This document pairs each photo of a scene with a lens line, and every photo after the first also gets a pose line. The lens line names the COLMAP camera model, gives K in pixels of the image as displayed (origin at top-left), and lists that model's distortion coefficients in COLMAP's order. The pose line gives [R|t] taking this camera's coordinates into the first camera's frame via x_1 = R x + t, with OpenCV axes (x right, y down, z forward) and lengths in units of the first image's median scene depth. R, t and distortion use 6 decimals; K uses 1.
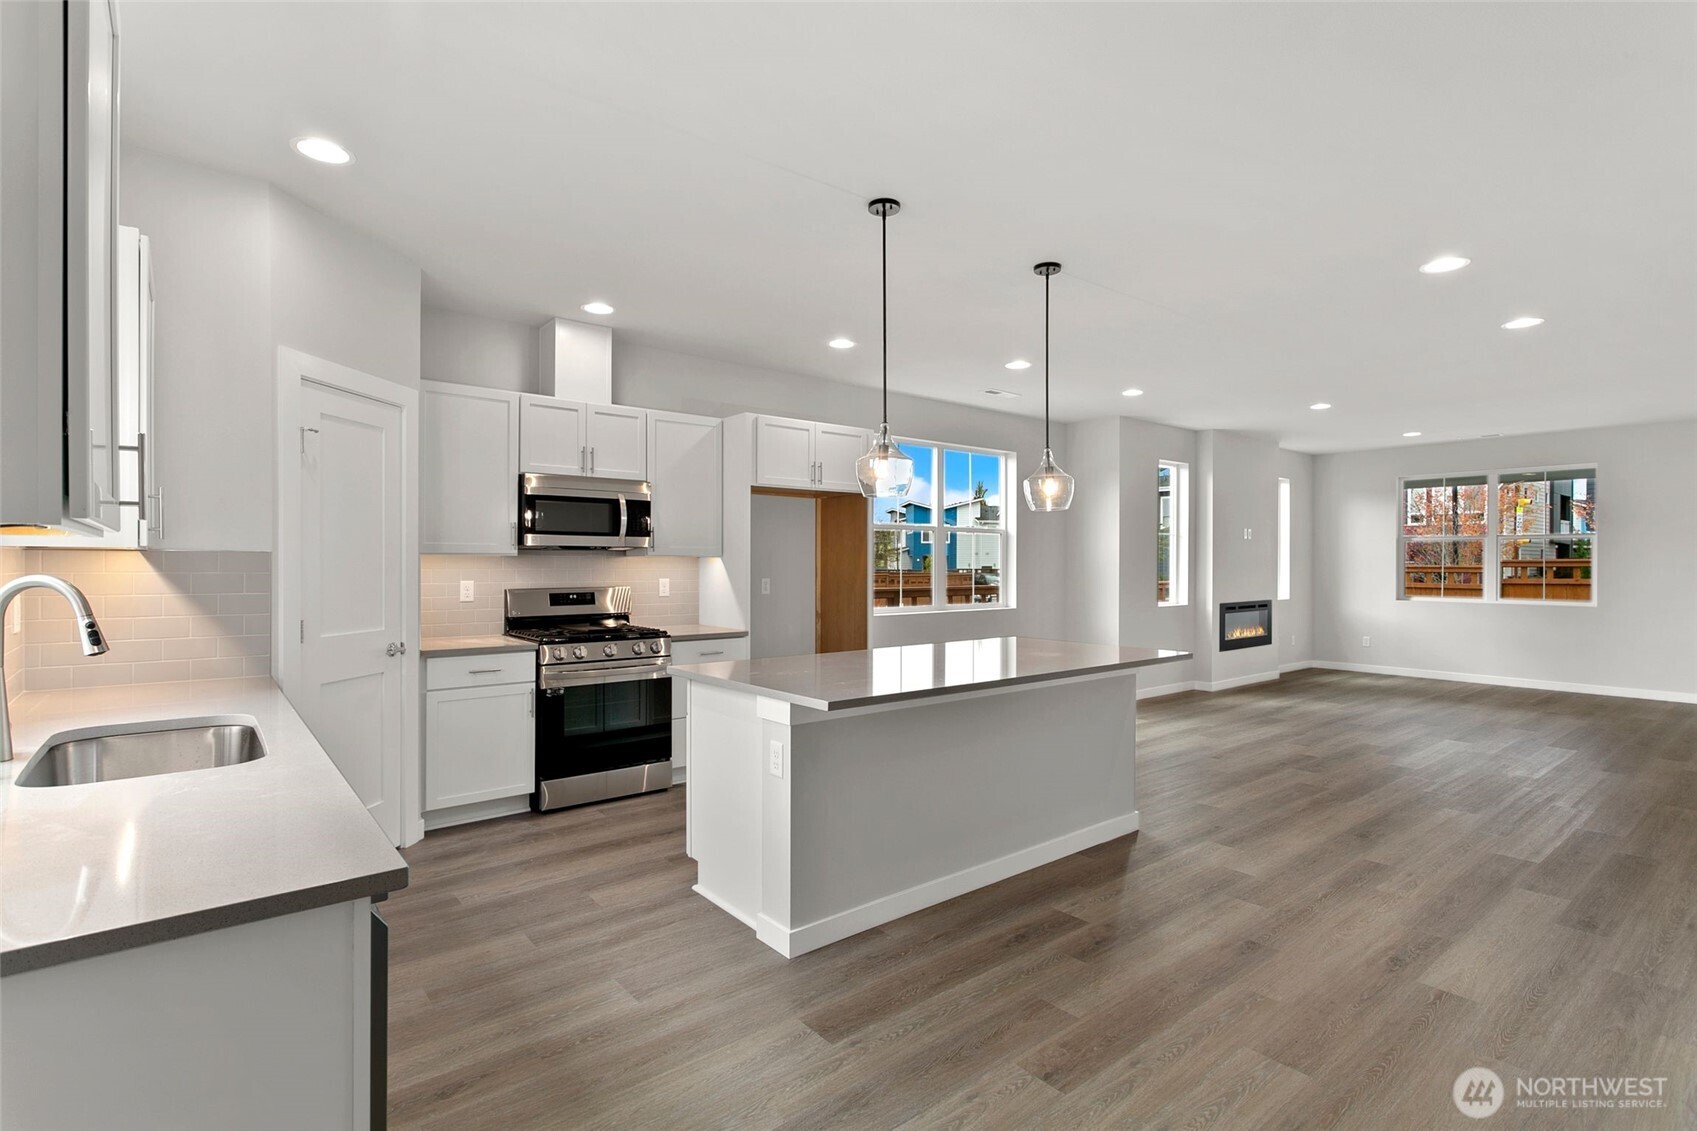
lens RADIAL K [[804.7, 0, 846.6], [0, 804.7, 565.4], [0, 0, 1]] dist [0.000268, 0.001026]
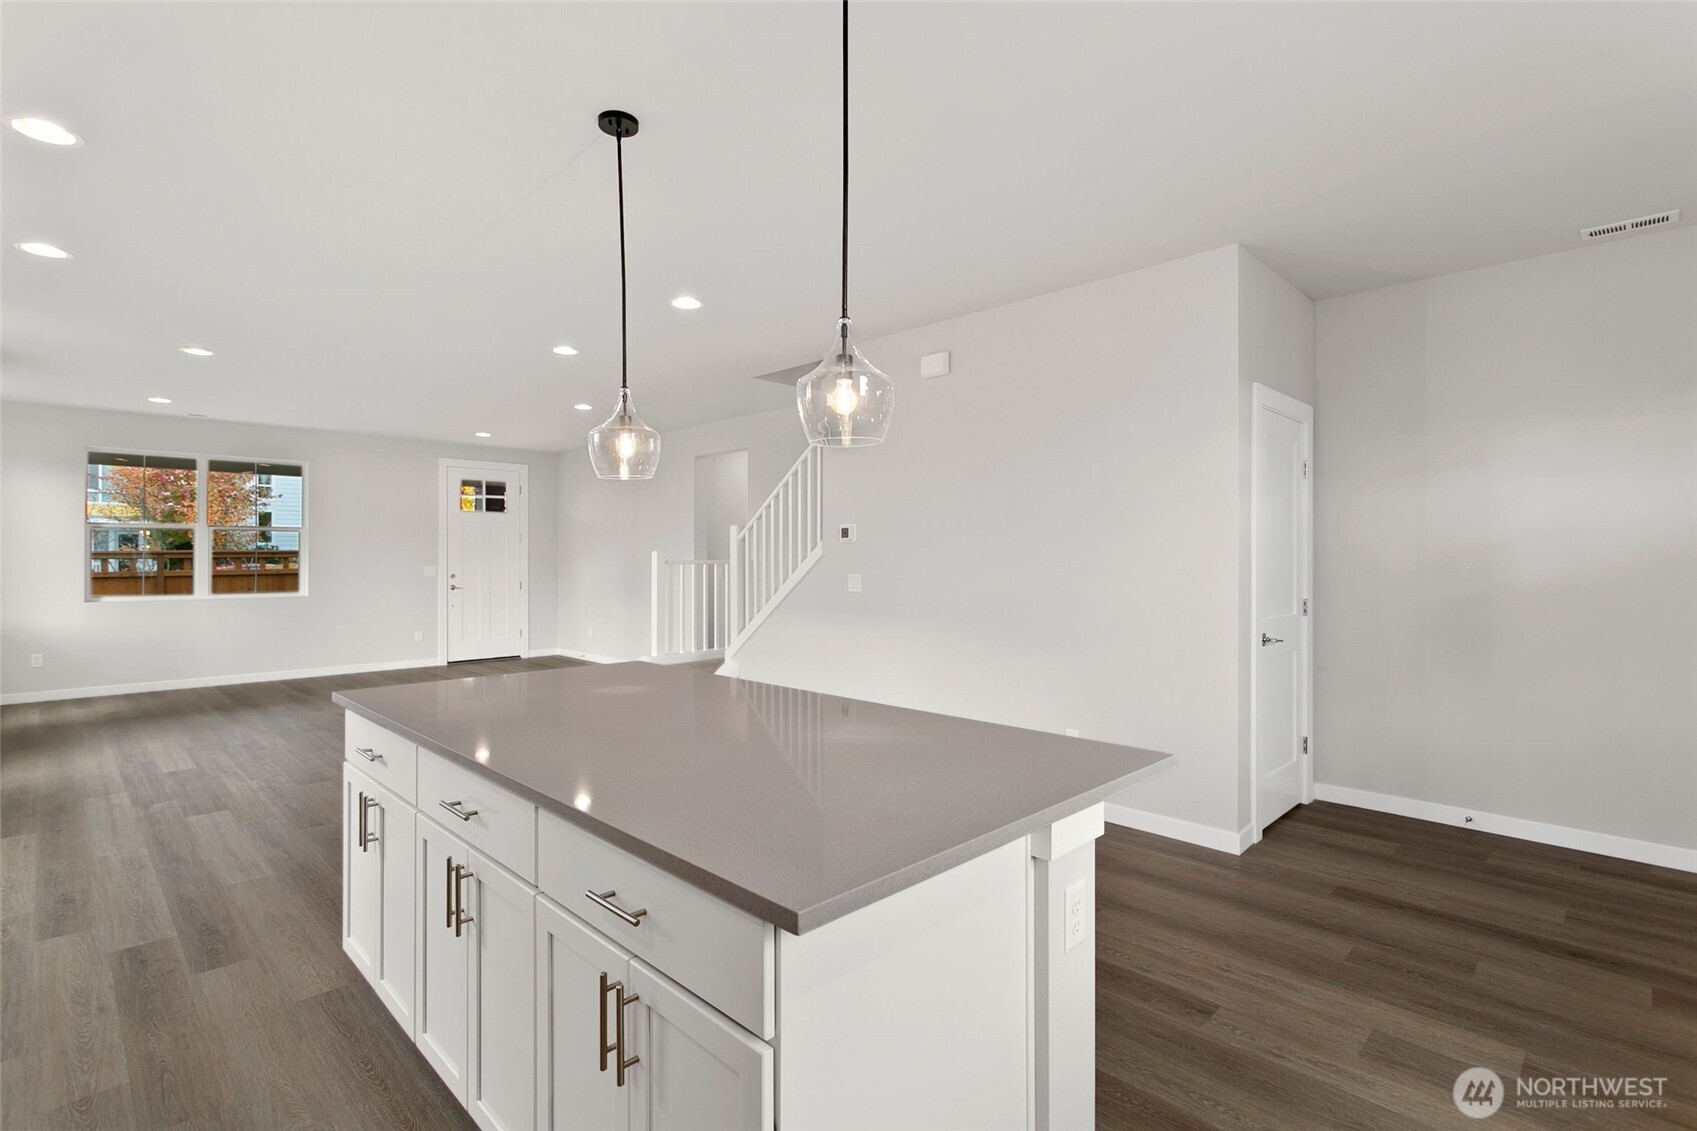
lens RADIAL K [[804.7, 0, 841.0], [0, 804.7, 555.9], [0, 0, 1]] dist [0.000268, 0.001026]
pose [[-0.105357, -0.001064, 0.994434, -0.369609], [0.003620, 0.999992, 0.001453, -0.002431], [-0.994428, 0.003753, -0.105353, 0.734471]]
